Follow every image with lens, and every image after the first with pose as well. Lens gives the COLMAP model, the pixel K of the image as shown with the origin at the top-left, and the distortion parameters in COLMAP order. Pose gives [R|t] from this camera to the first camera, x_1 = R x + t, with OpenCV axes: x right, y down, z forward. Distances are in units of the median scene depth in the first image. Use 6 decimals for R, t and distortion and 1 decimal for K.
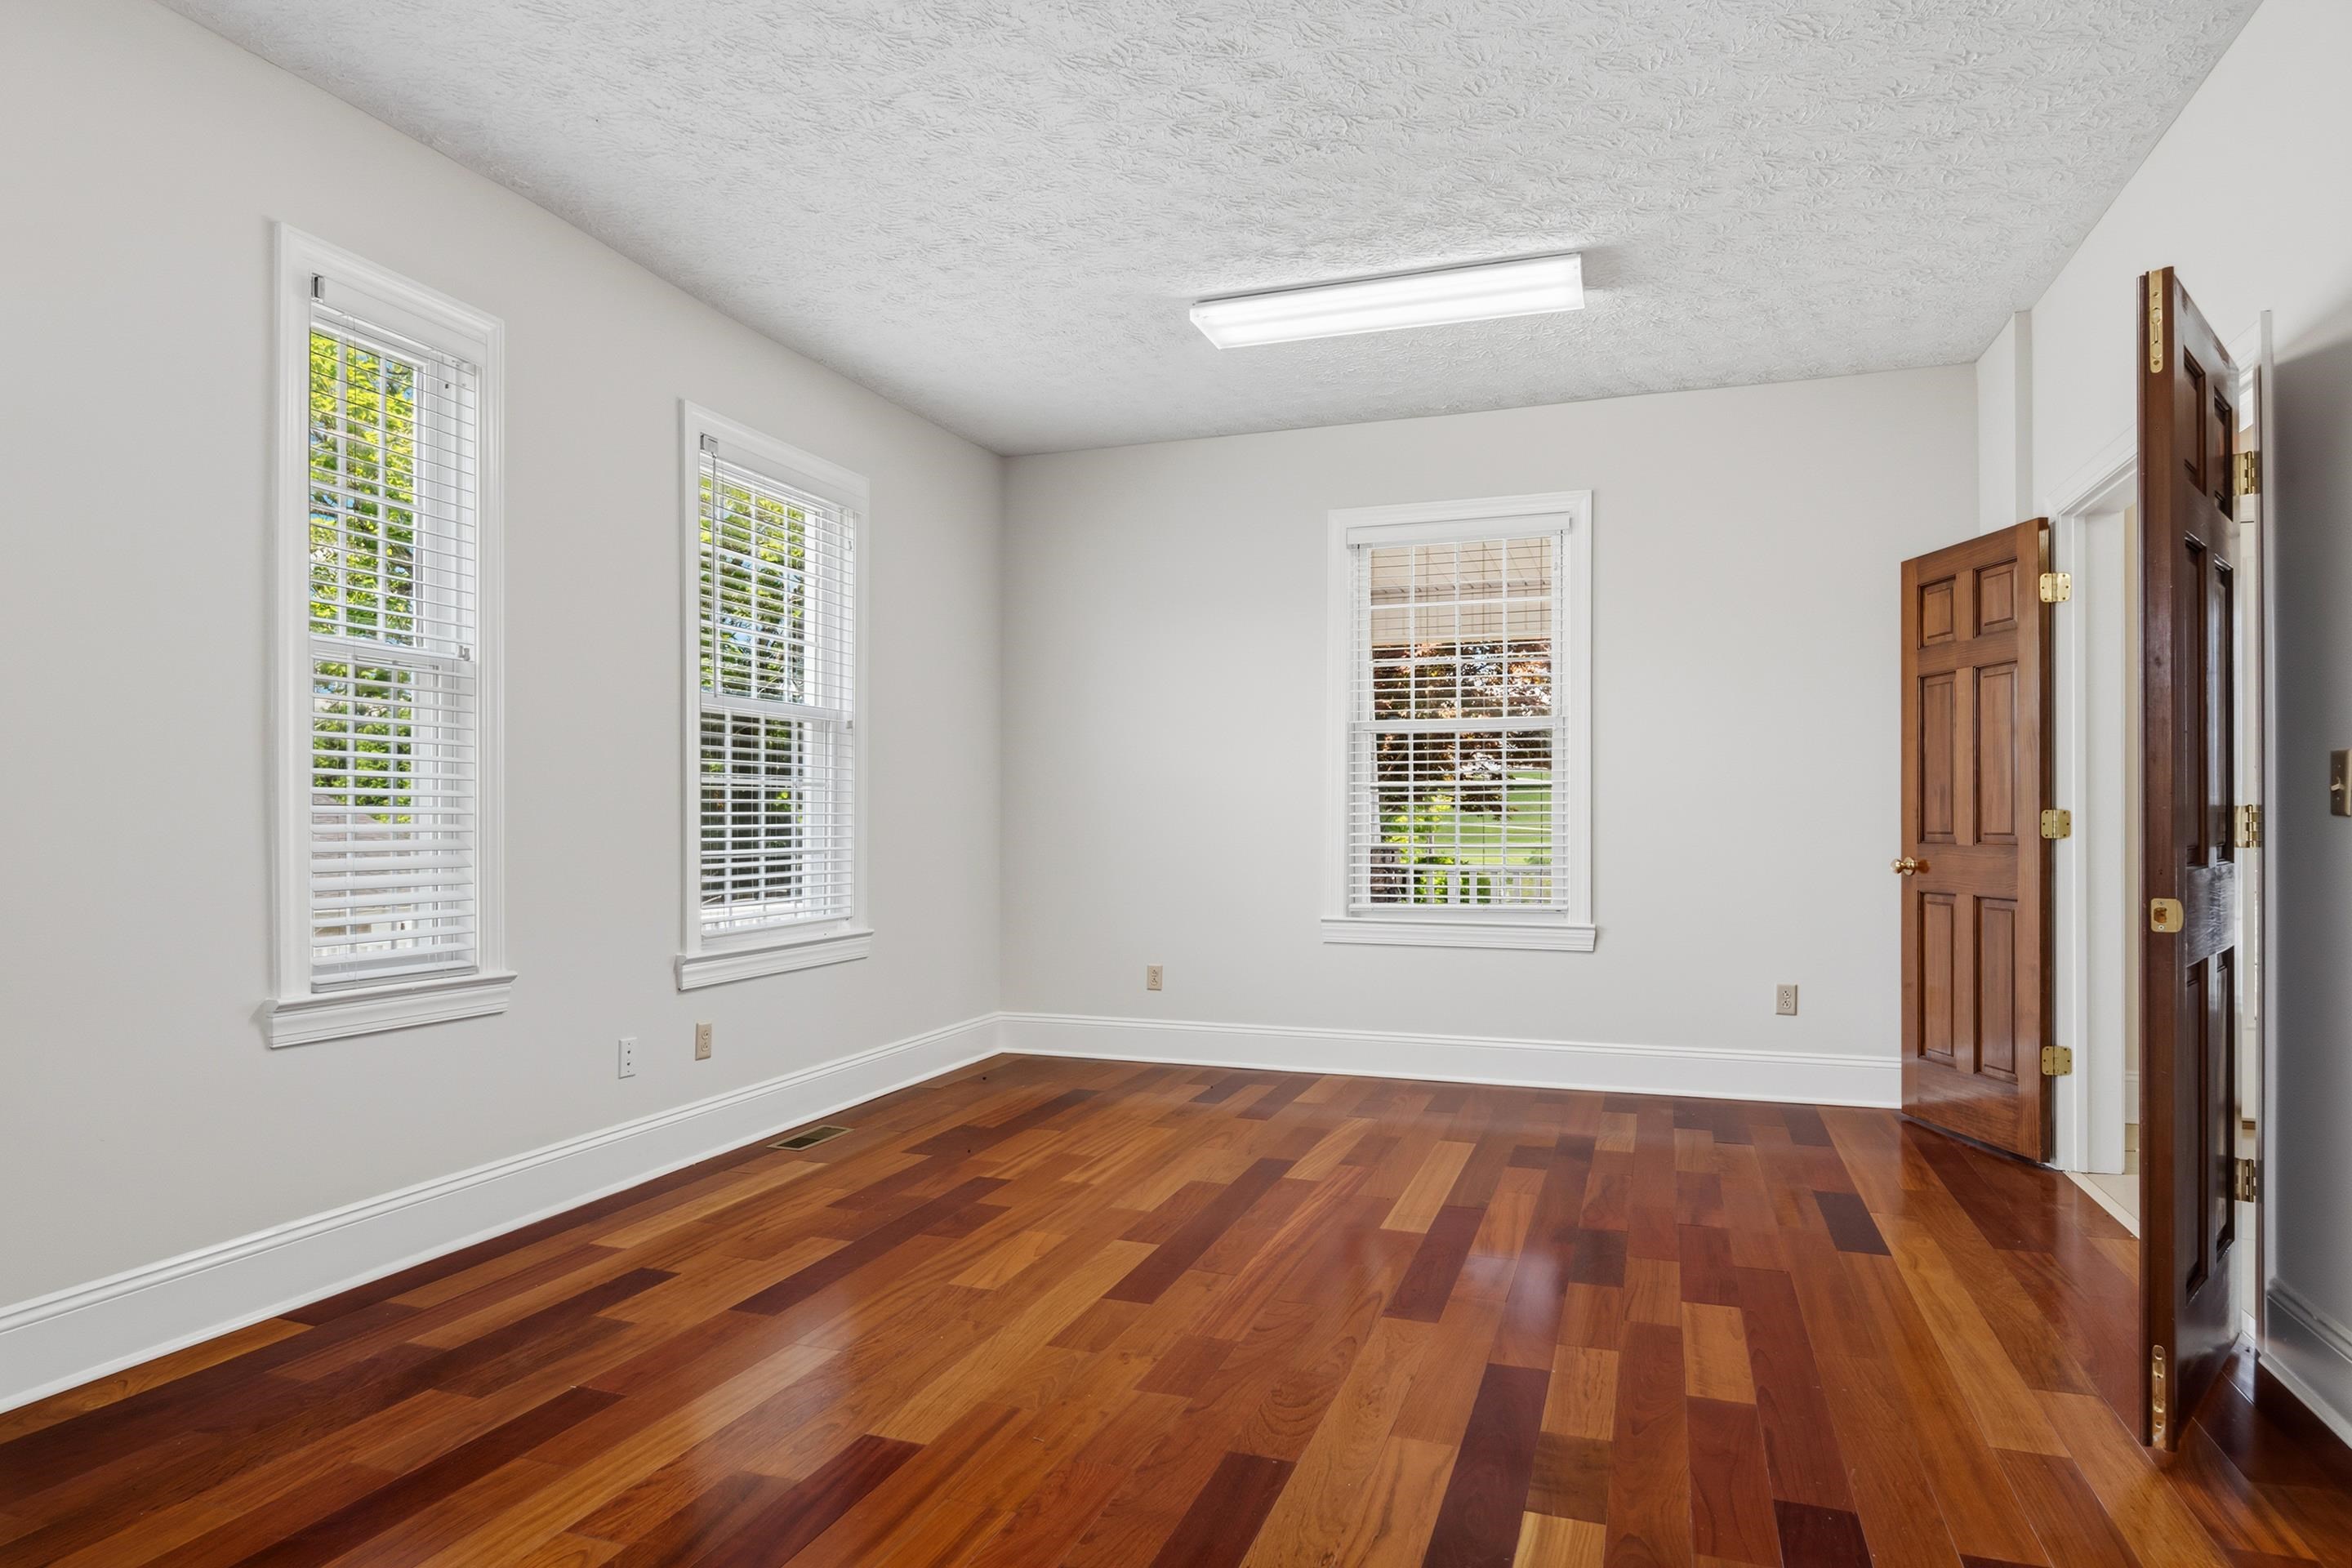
lens RADIAL K [[1337.0, 0, 1143.1], [0, 1337.0, 829.8], [0, 0, 1]] dist [-0.008807, -0.007873]
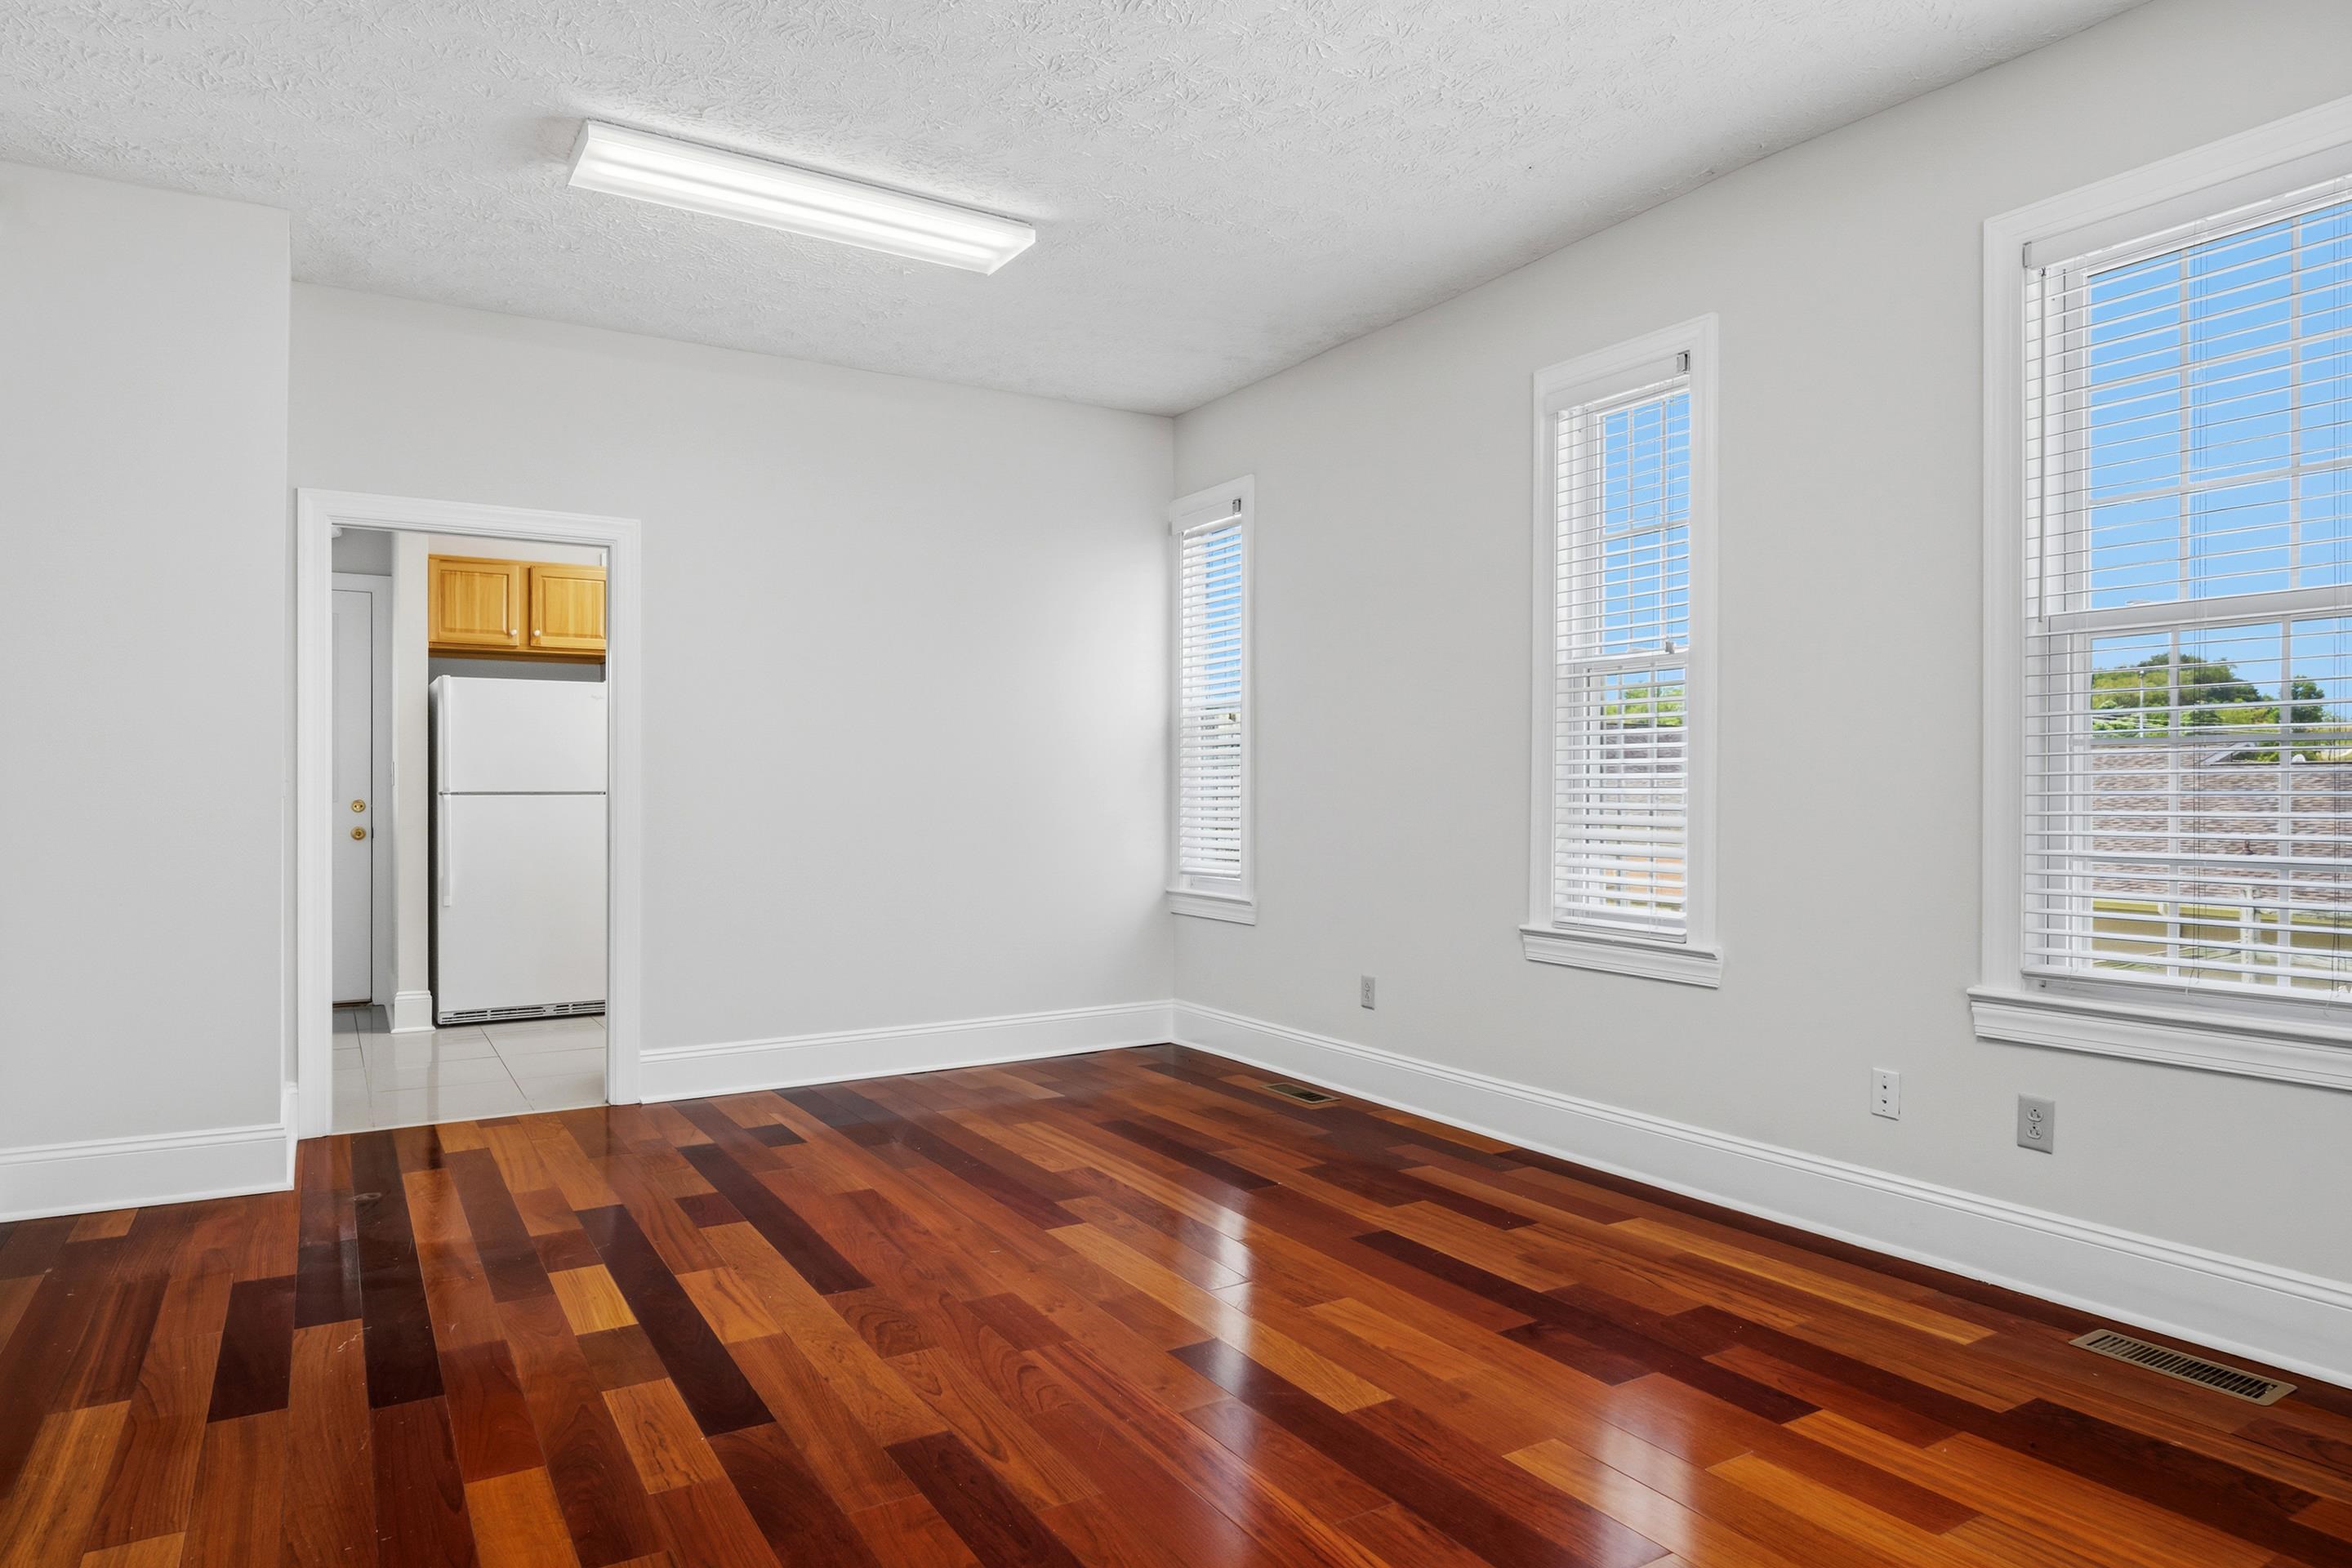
lens RADIAL K [[1337.0, 0, 1185.7], [0, 1337.0, 768.2], [0, 0, 1]] dist [-0.008807, -0.007873]
pose [[-0.591386, -0.016558, -0.806219, 0.619782], [-0.011631, 0.999860, -0.012004, -0.017723], [0.806305, 0.002278, -0.591496, 1.323057]]
